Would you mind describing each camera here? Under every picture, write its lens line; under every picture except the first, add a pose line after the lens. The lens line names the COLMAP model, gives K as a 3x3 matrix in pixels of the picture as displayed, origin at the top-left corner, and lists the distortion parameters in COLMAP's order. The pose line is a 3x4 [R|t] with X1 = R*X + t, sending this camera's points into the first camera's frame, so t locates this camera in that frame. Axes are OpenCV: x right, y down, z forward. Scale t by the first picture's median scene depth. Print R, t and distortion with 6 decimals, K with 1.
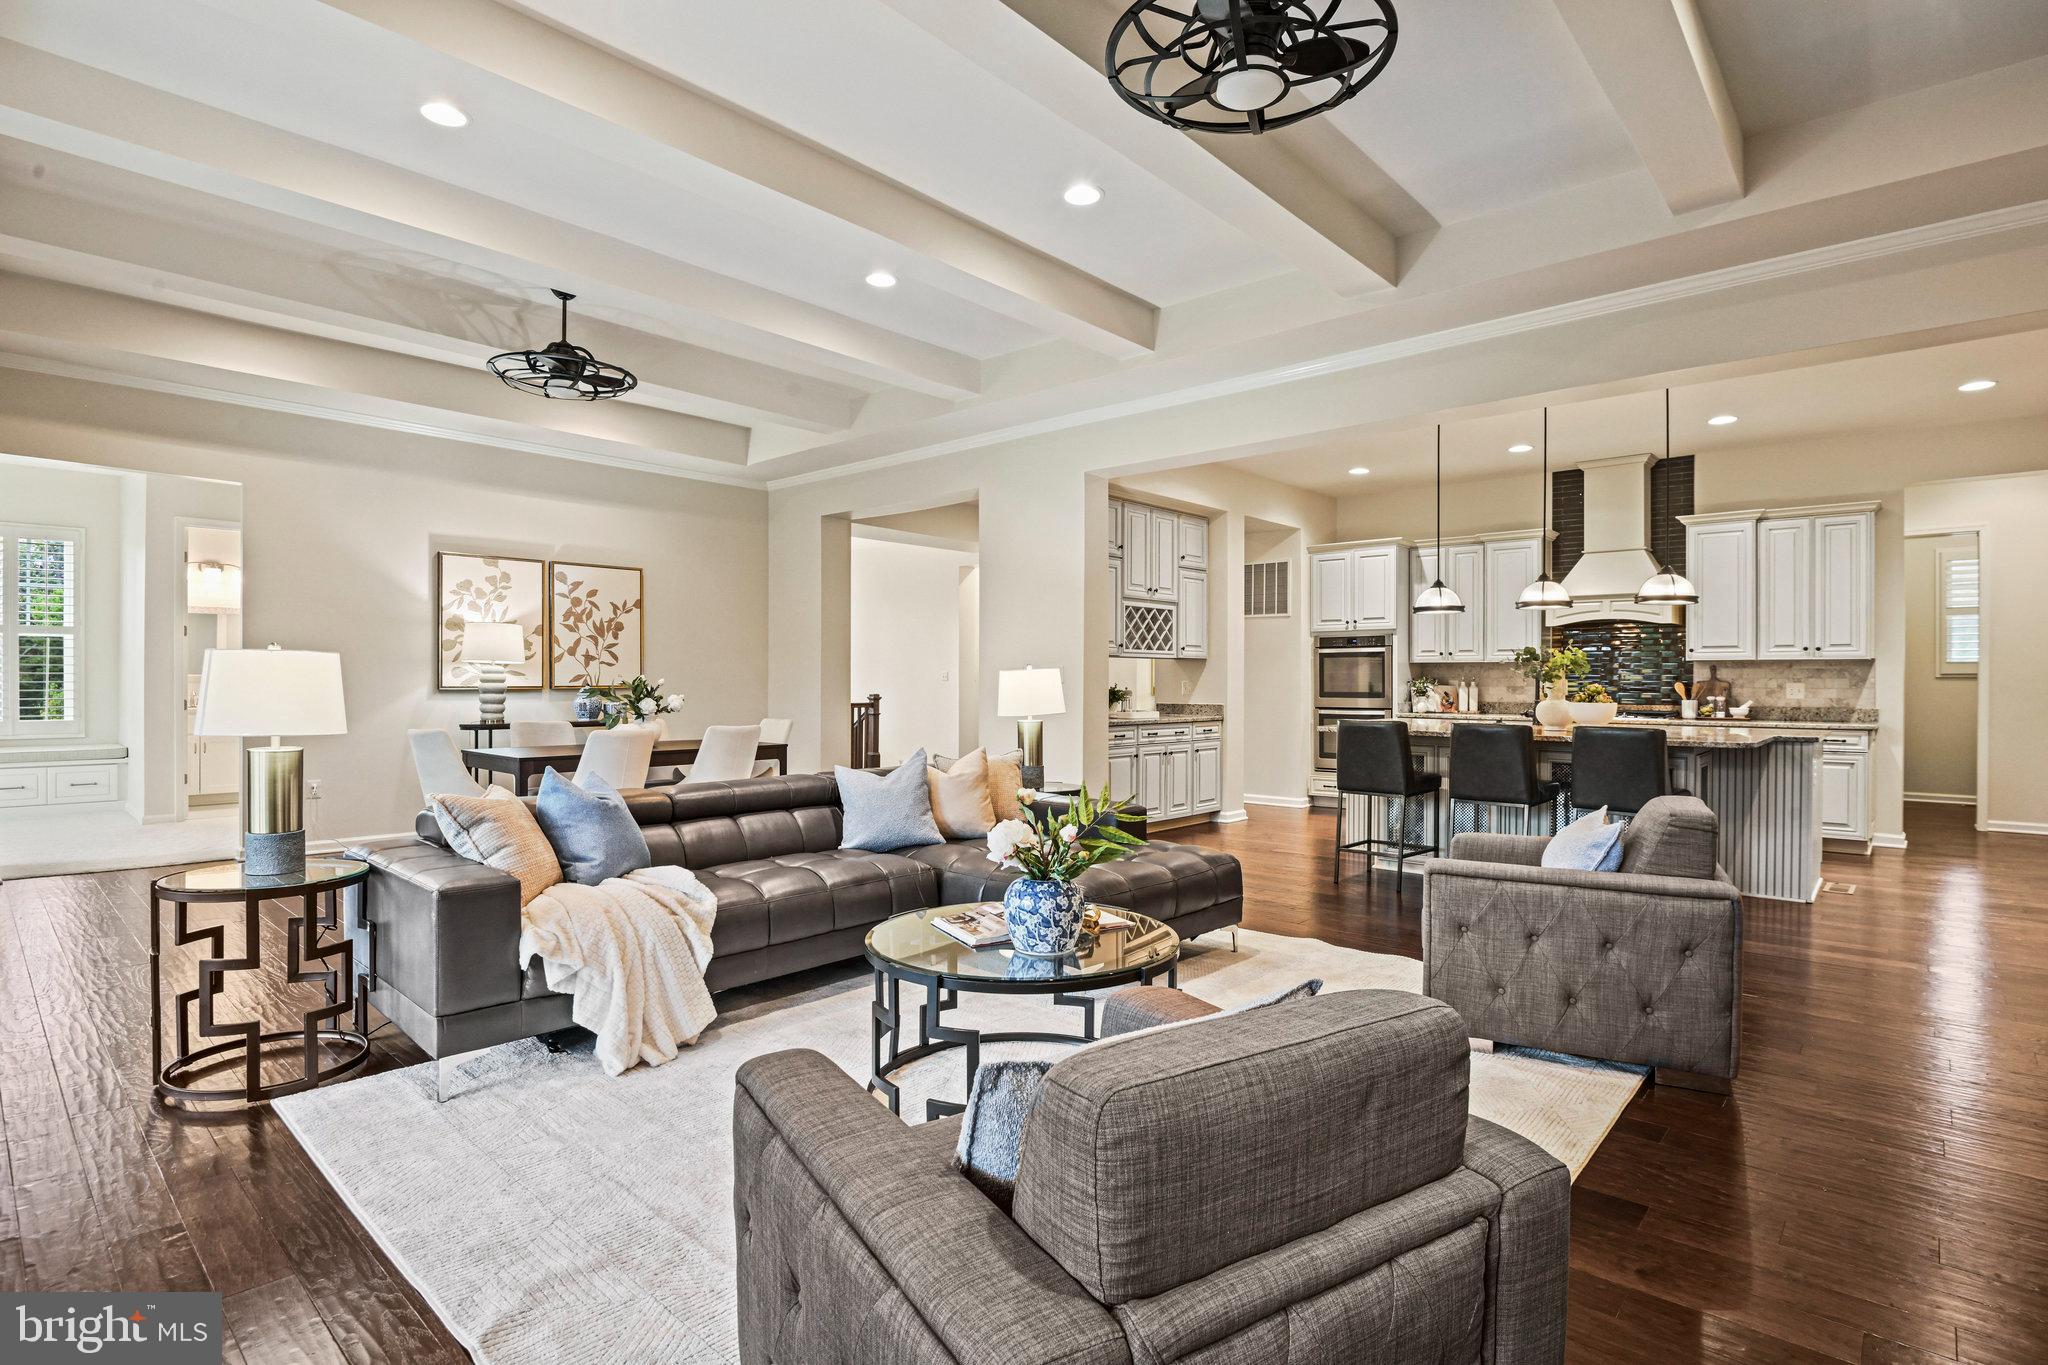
lens RADIAL K [[1014.9, 0, 1026.6], [0, 1014.9, 682.8], [0, 0, 1]] dist [-0.013387, -0.009037]
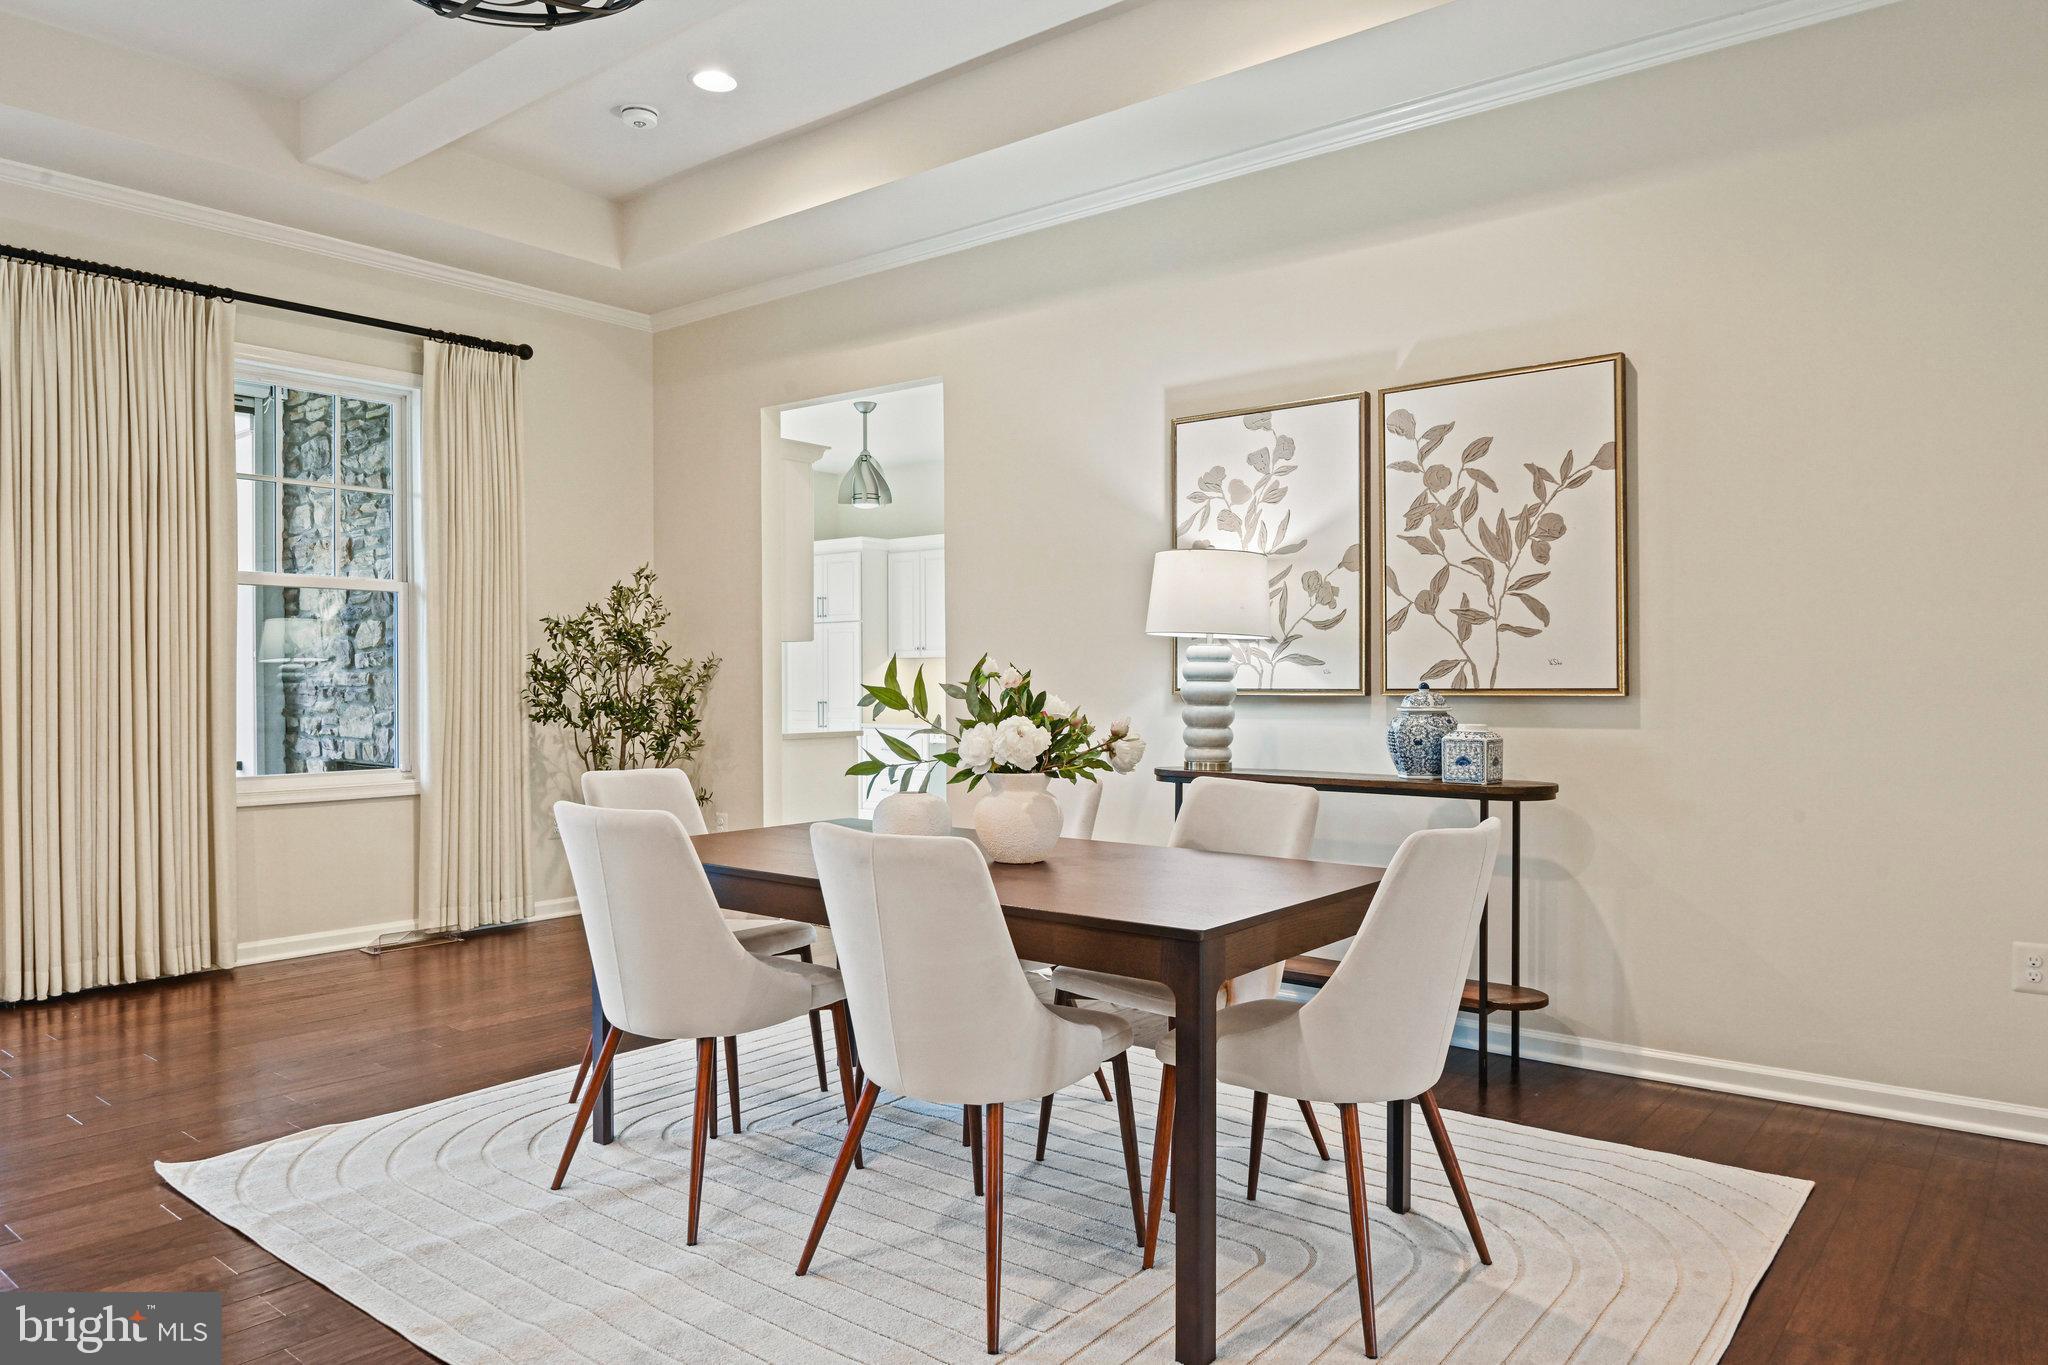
lens RADIAL K [[1341.8, 0, 1031.3], [0, 1341.8, 686.1], [0, 0, 1]] dist [-0.009349, -0.006327]
pose [[0.054830, 0.001173, -0.998495, 0.071391], [-0.000228, 0.999999, 0.001162, 0.001270], [0.998496, 0.000164, 0.054830, 0.810735]]
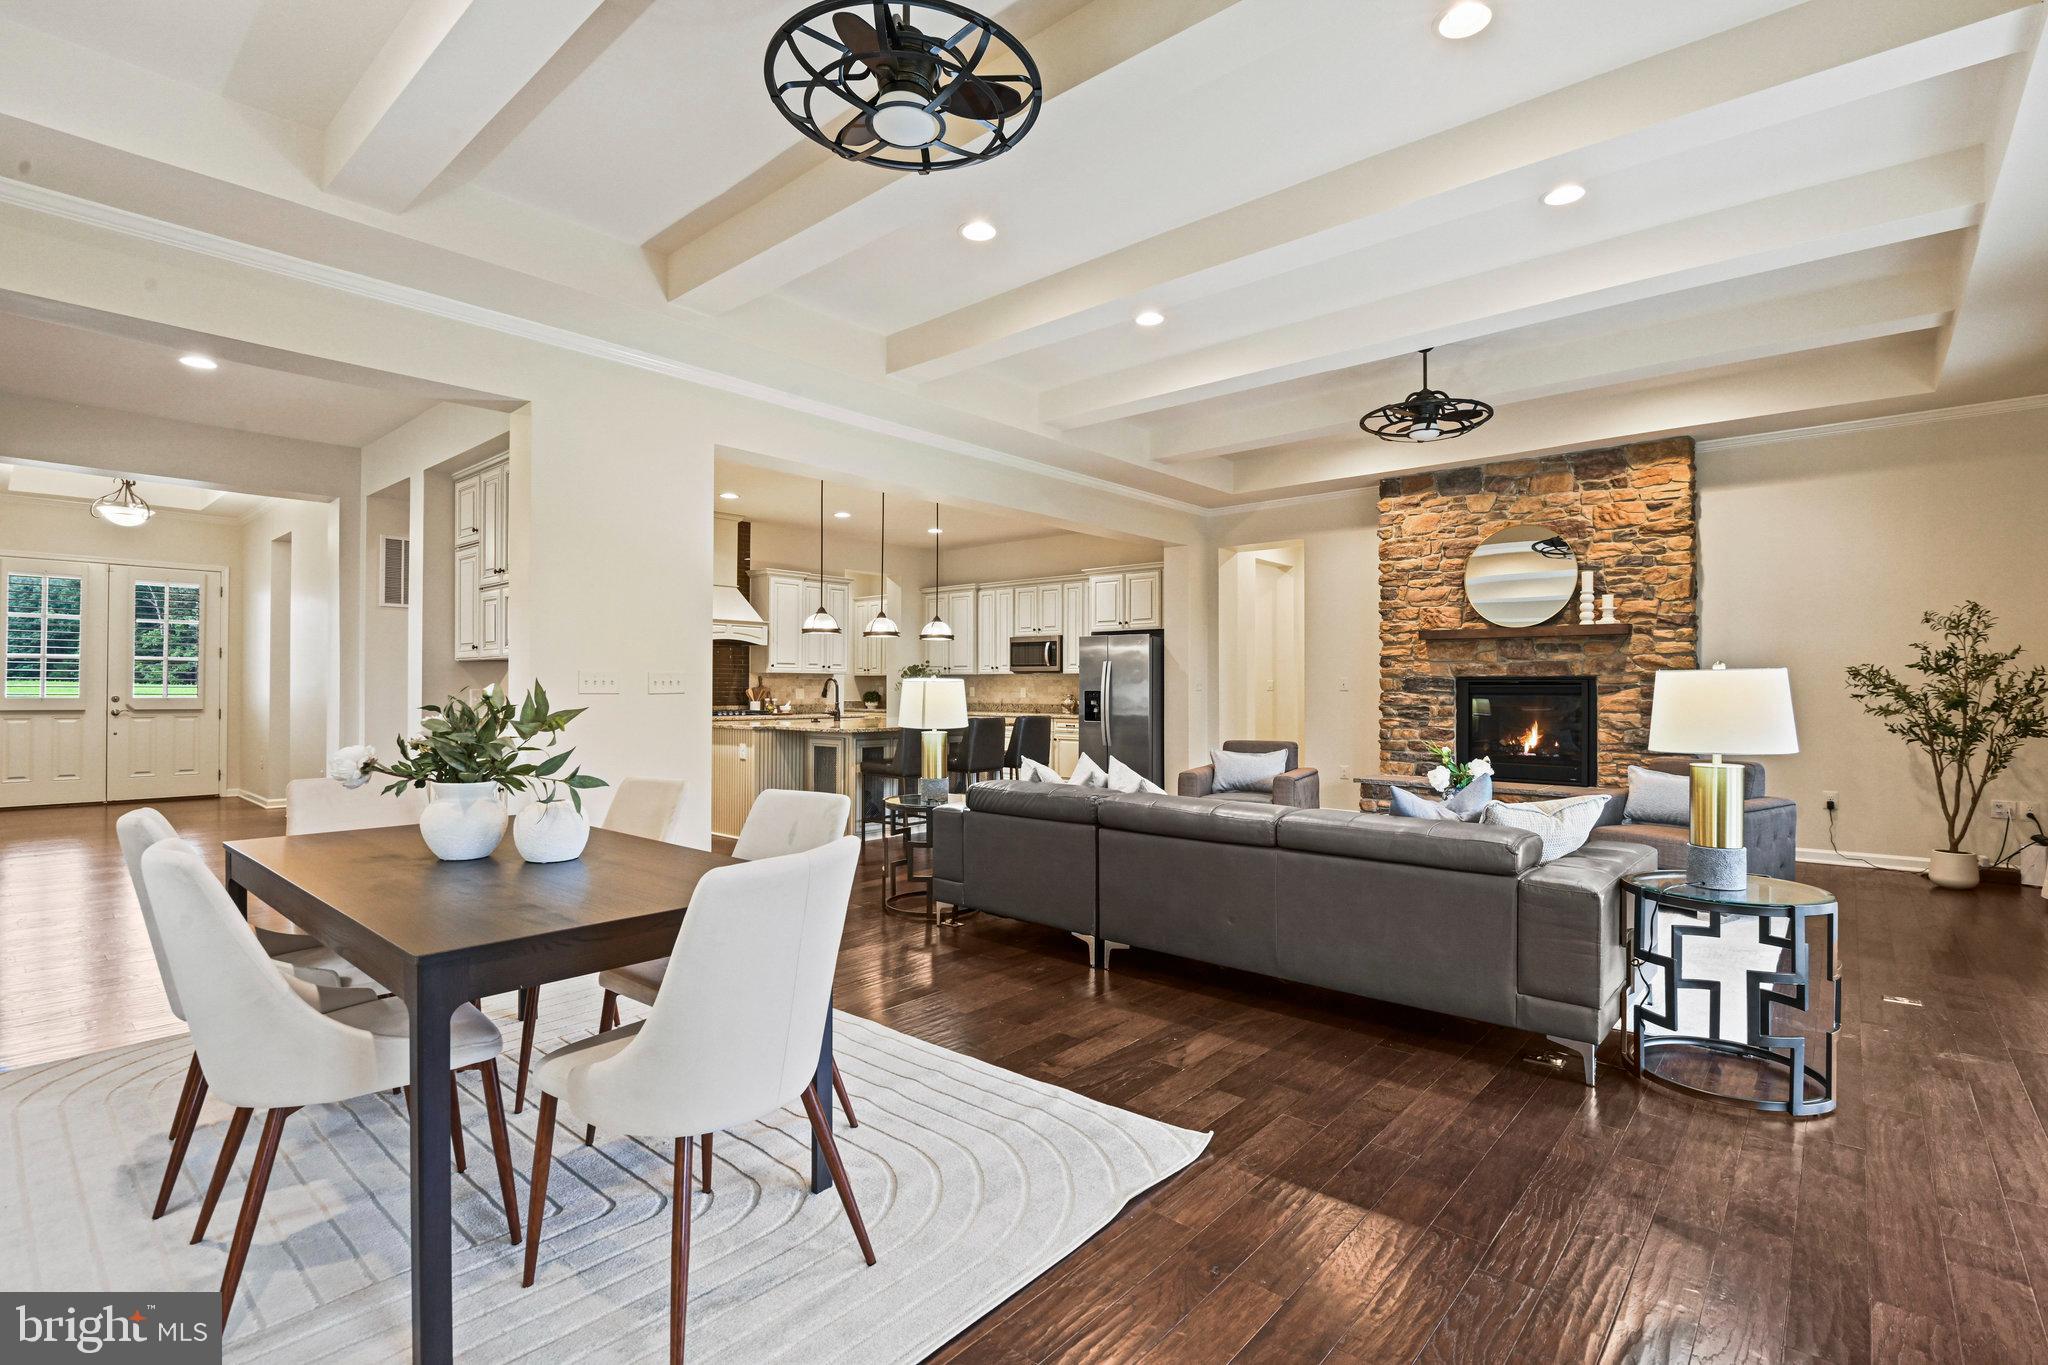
lens RADIAL K [[946.1, 0, 1025.9], [0, 946.1, 683.8], [0, 0, 1]] dist [-0.012967, -0.005023]
pose [[-0.014569, 0.001021, 0.999893, -0.633832], [0.000343, 0.999999, -0.001016, -0.005225], [-0.999894, 0.000328, -0.014569, 0.644849]]
